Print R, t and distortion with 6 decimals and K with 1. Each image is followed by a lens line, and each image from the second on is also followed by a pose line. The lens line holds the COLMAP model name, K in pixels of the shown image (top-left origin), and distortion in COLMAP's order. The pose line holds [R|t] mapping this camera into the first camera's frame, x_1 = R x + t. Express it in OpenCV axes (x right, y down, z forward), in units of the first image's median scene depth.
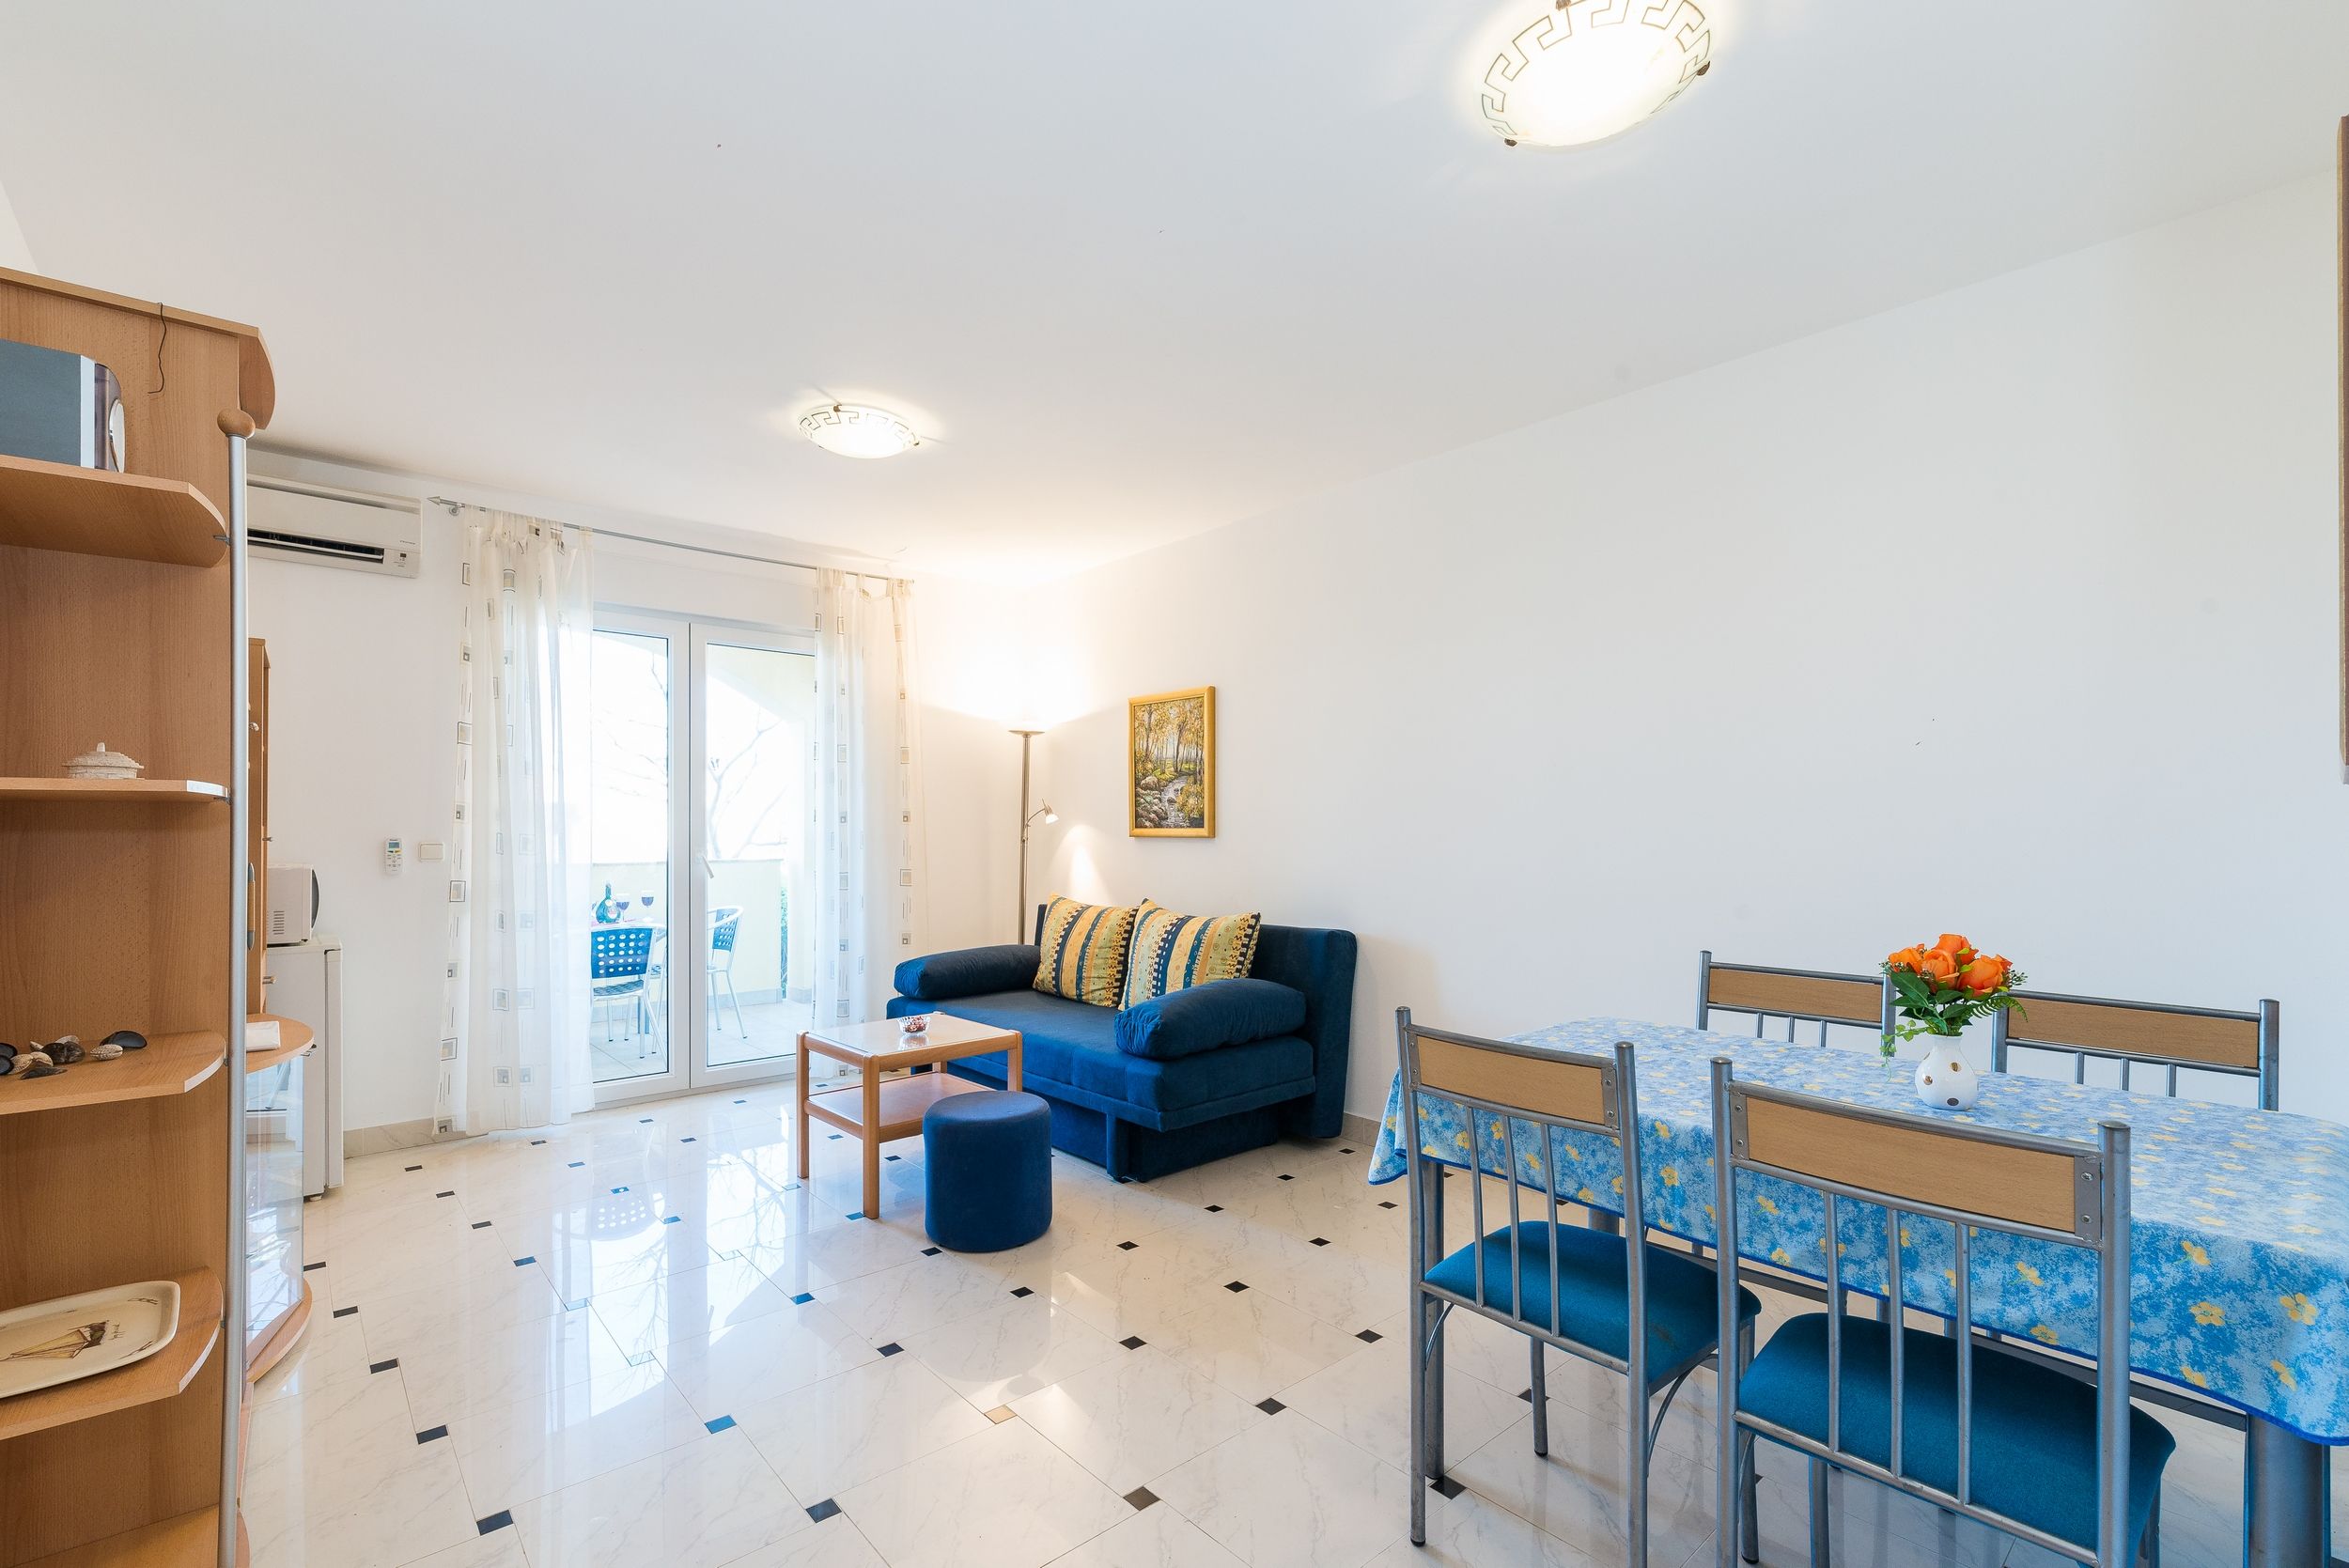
lens RADIAL K [[1012.6, 0, 1150.1], [0, 1012.6, 830.2], [0, 0, 1]] dist [-0.005119, -0.000890]
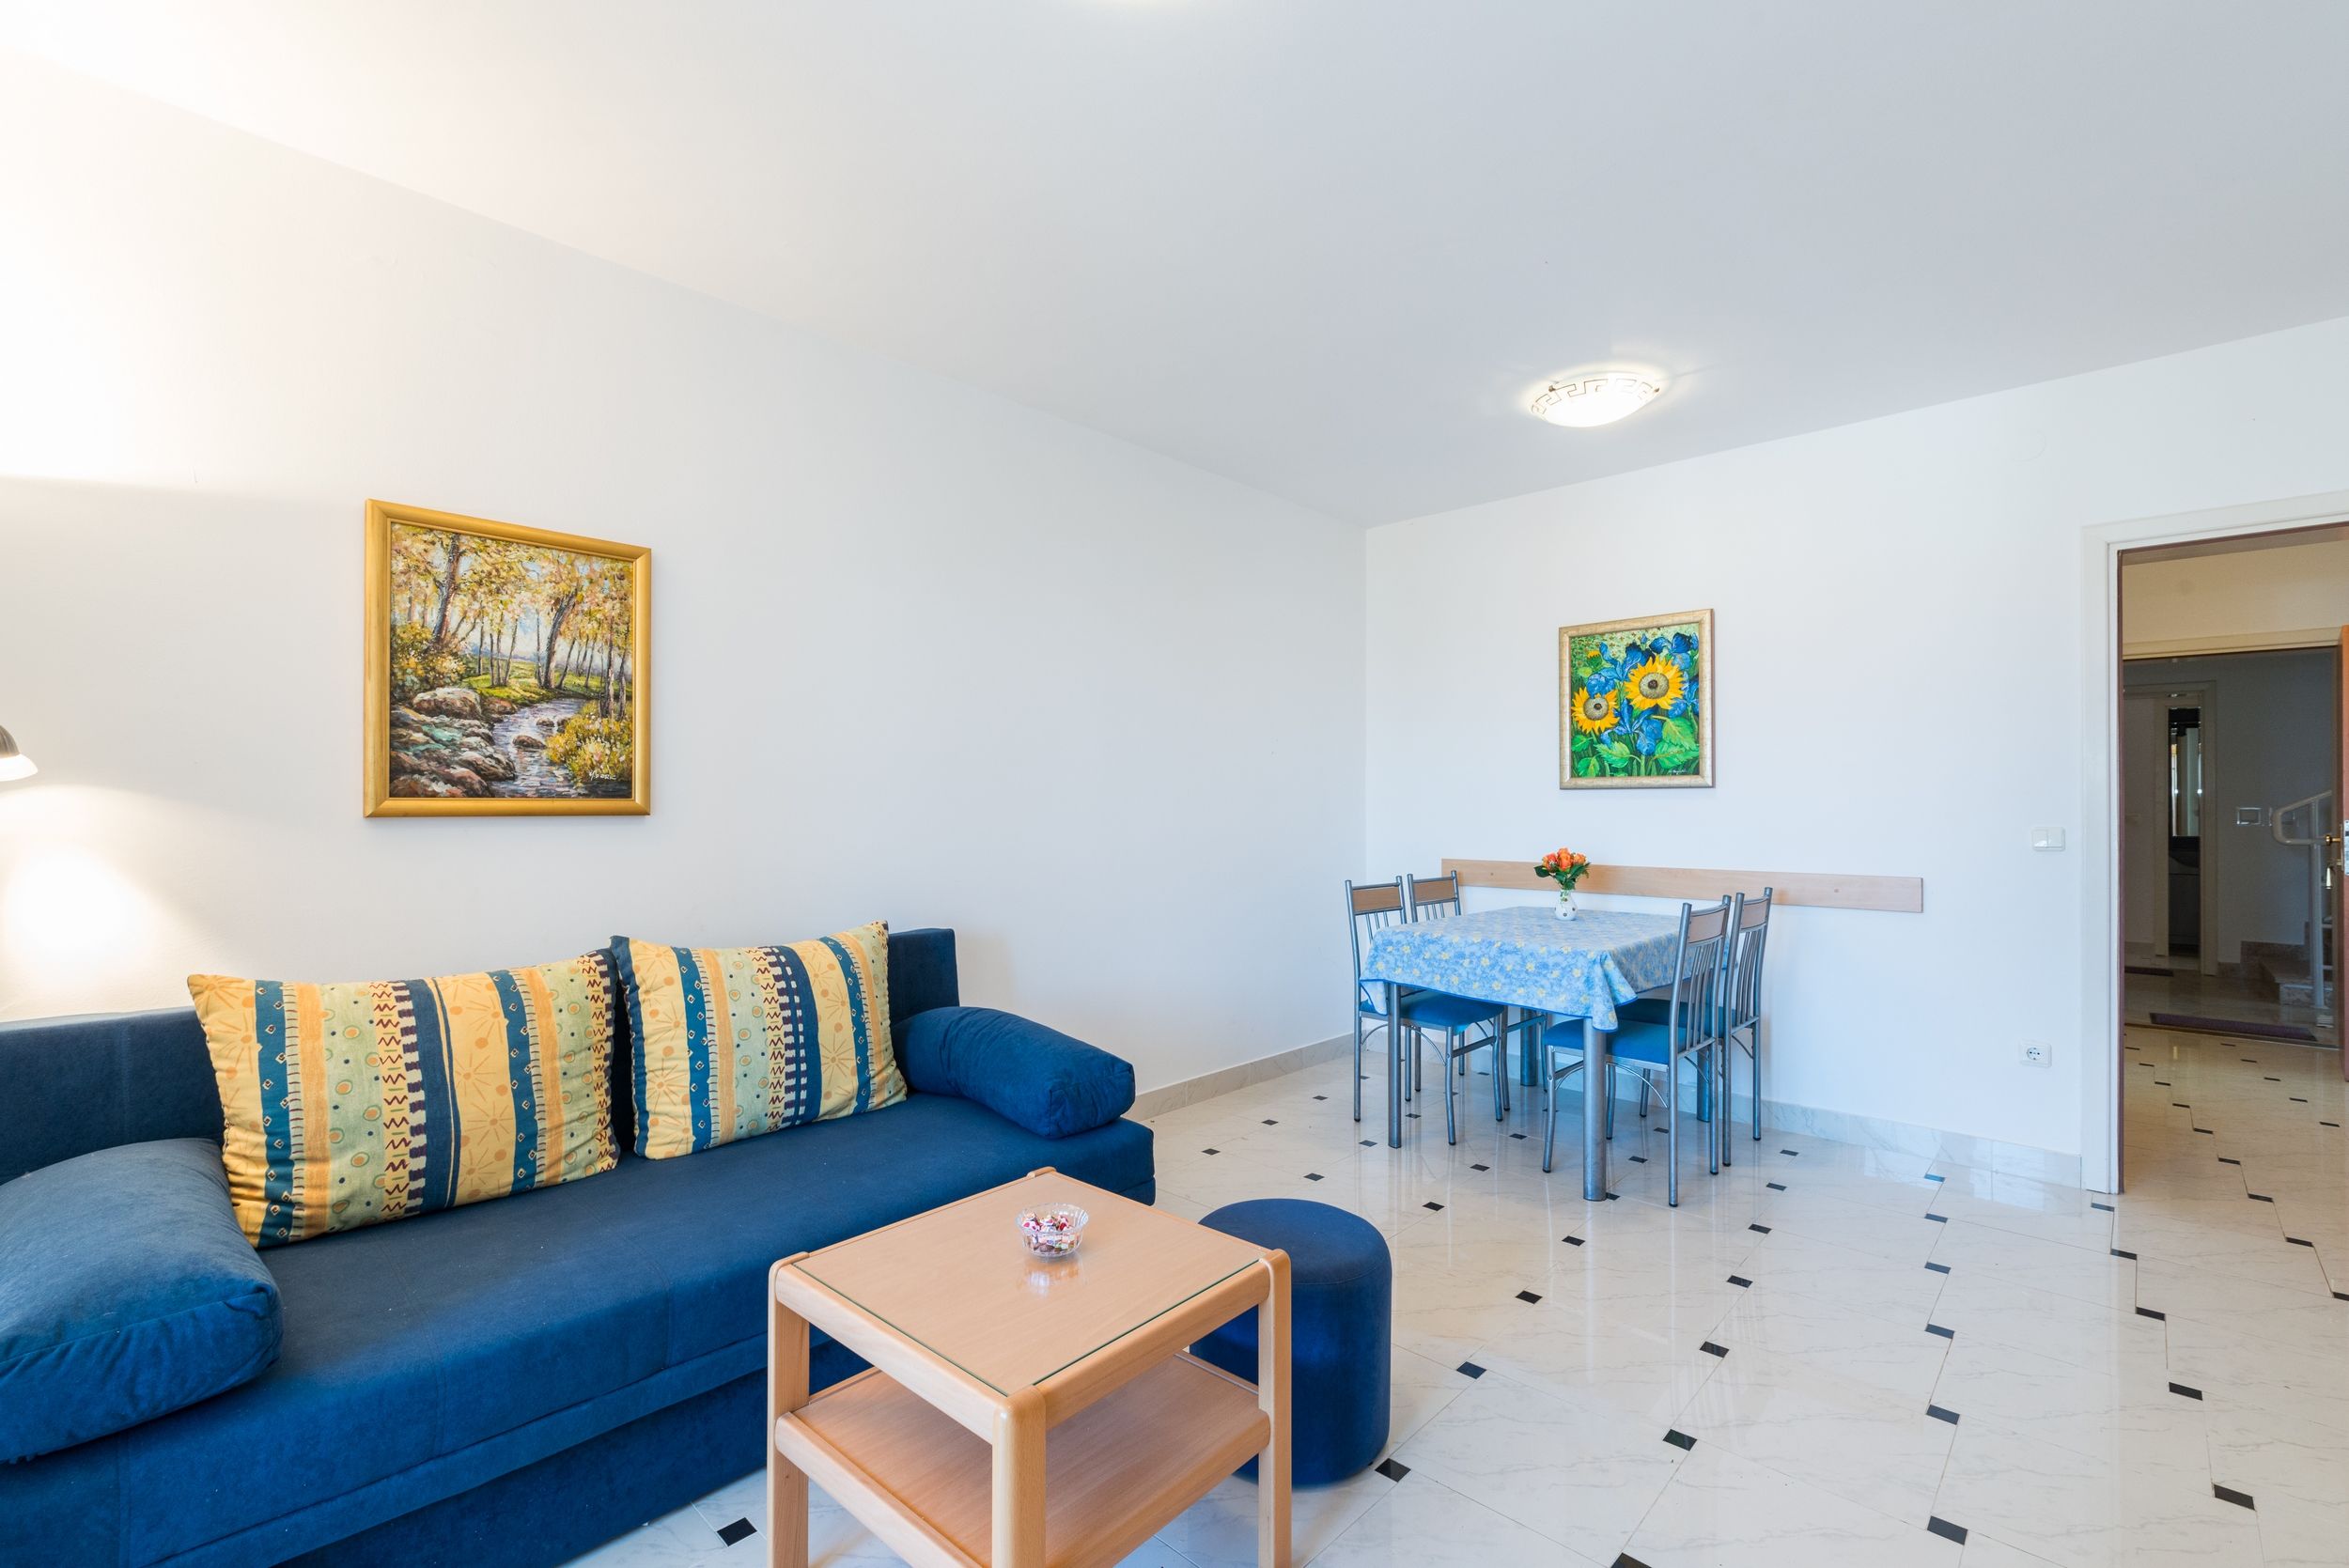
lens RADIAL K [[1012.6, 0, 1170.6], [0, 1012.6, 805.0], [0, 0, 1]] dist [-0.005119, -0.000890]
pose [[-0.089756, 0.001549, 0.995963, -0.784261], [0.000272, 0.999999, -0.001531, 0.003356], [-0.995964, 0.000133, -0.089756, 1.126815]]
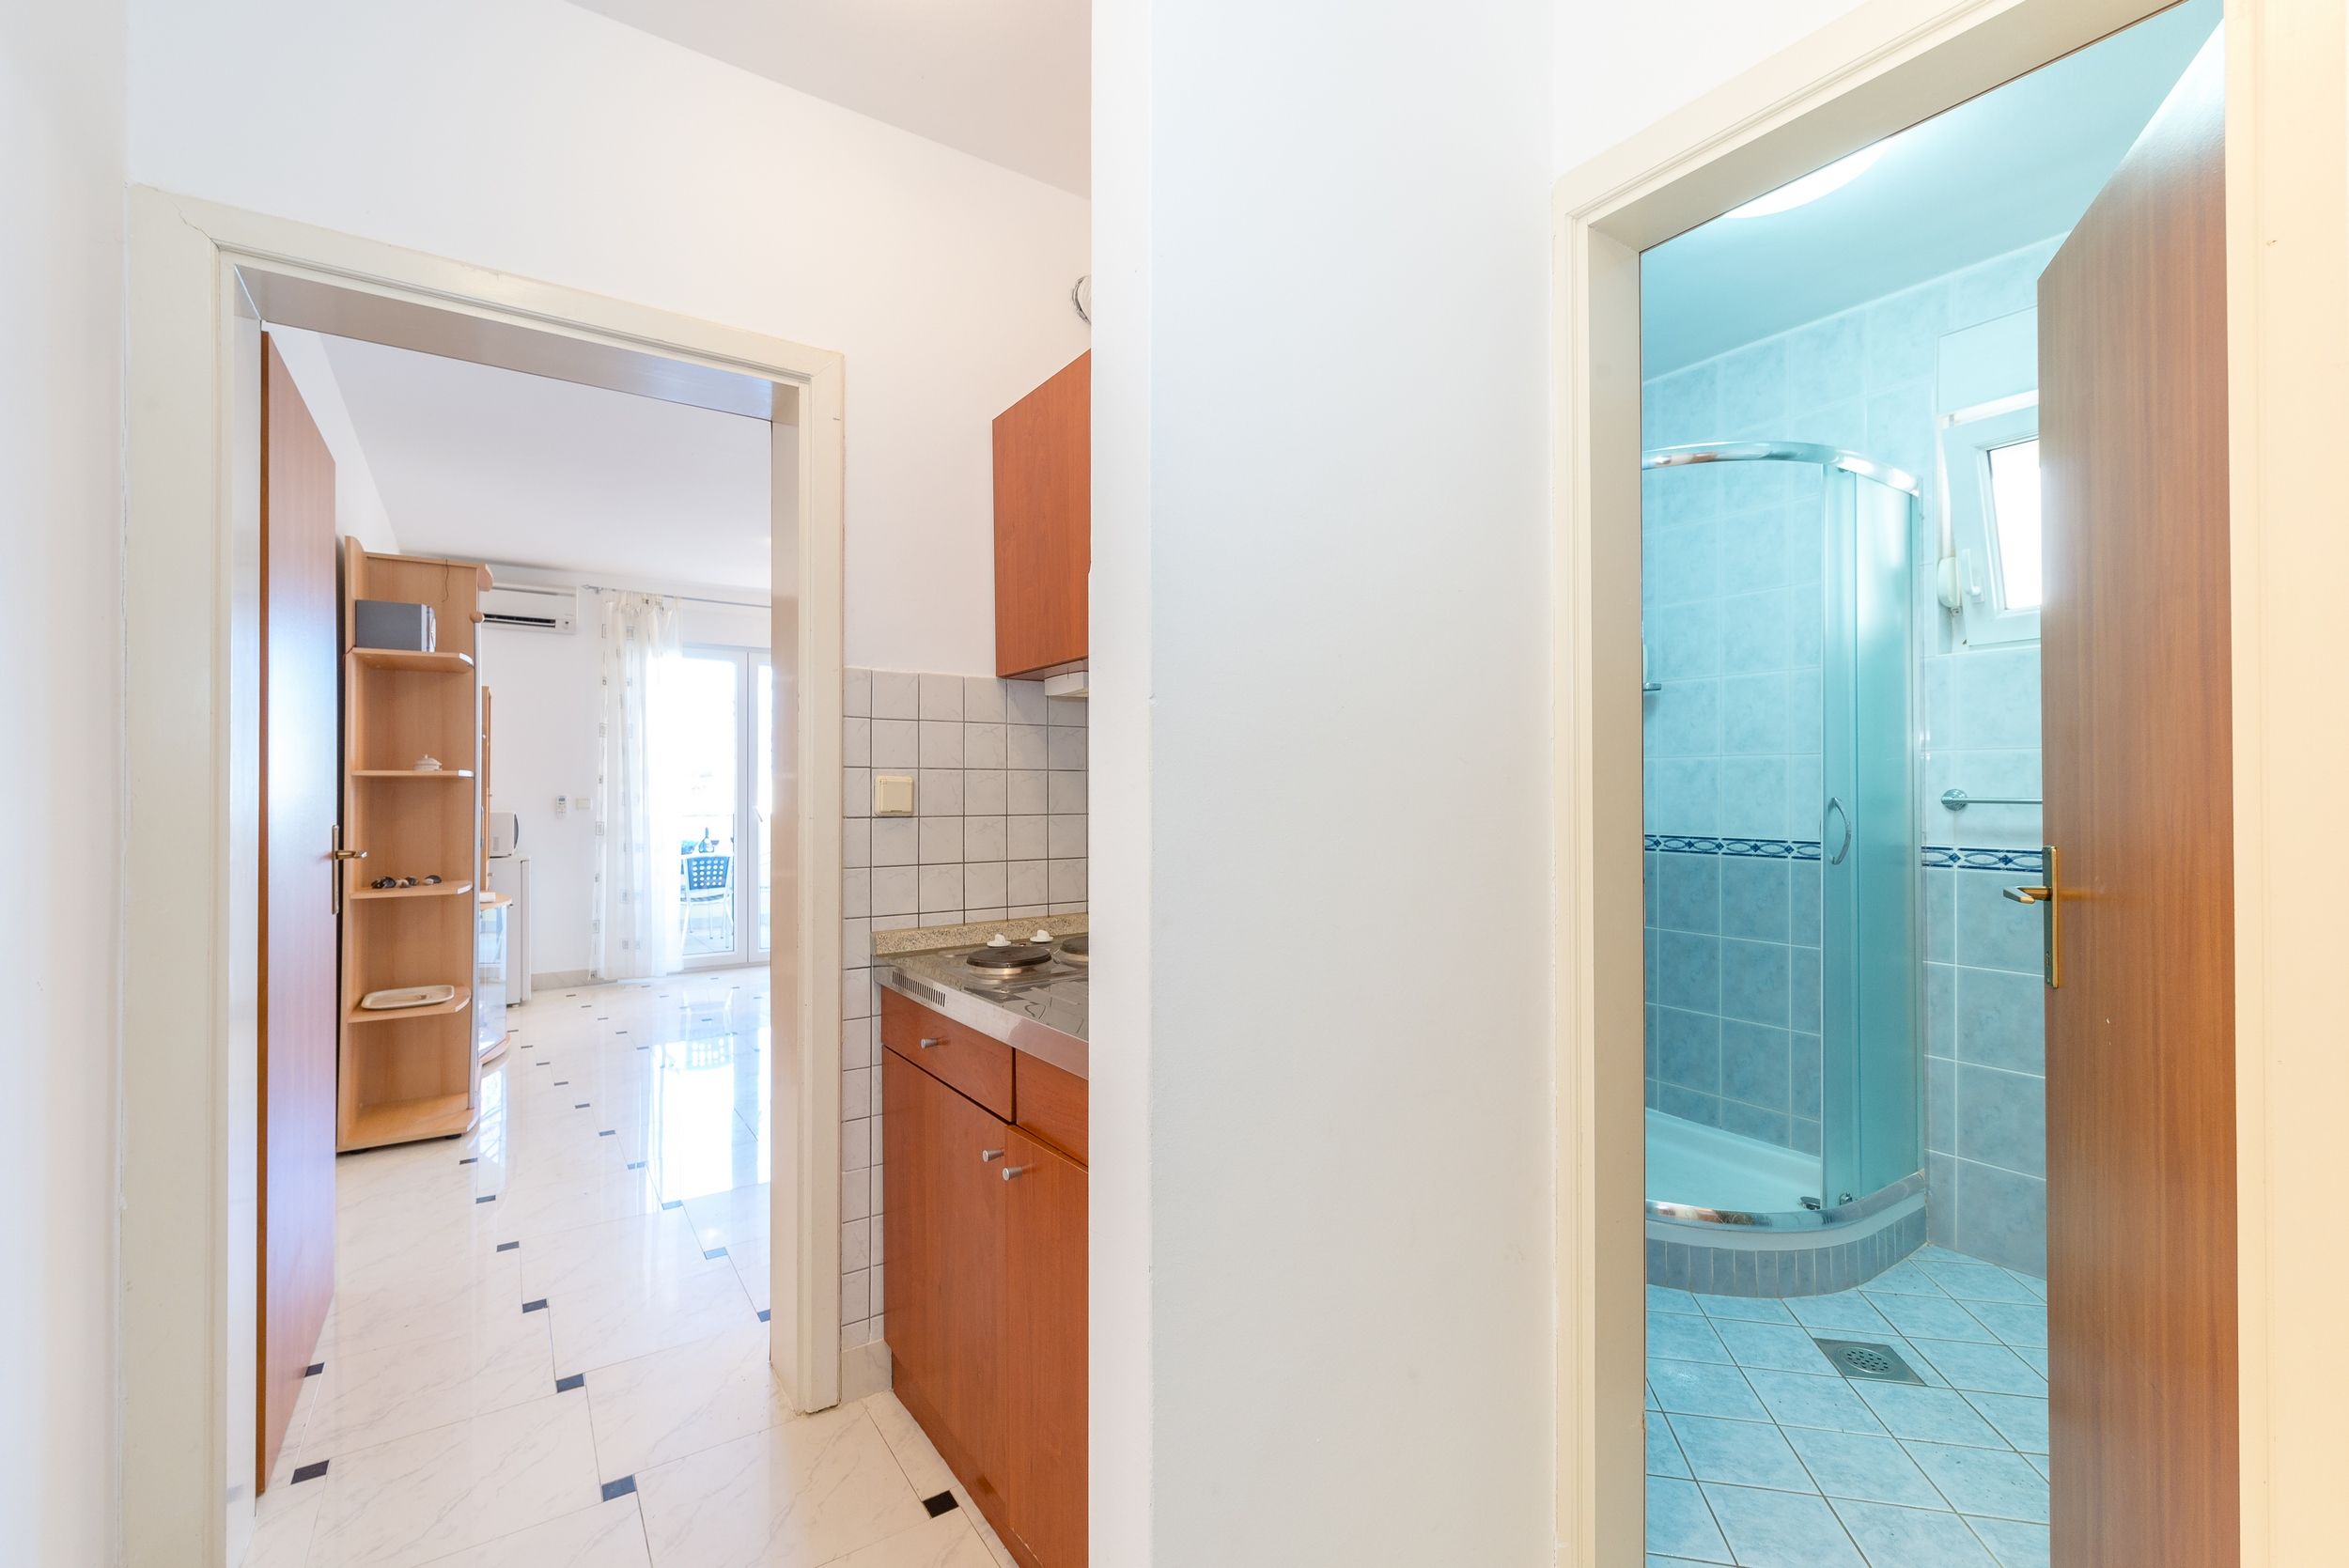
lens RADIAL K [[1012.6, 0, 1188.0], [0, 1012.6, 790.8], [0, 0, 1]] dist [-0.005119, -0.000890]
pose [[0.993236, 0.003451, -0.116065, 0.422635], [-0.003437, 0.999994, 0.000321, -0.002871], [0.116065, 0.000080, 0.993242, -0.477911]]
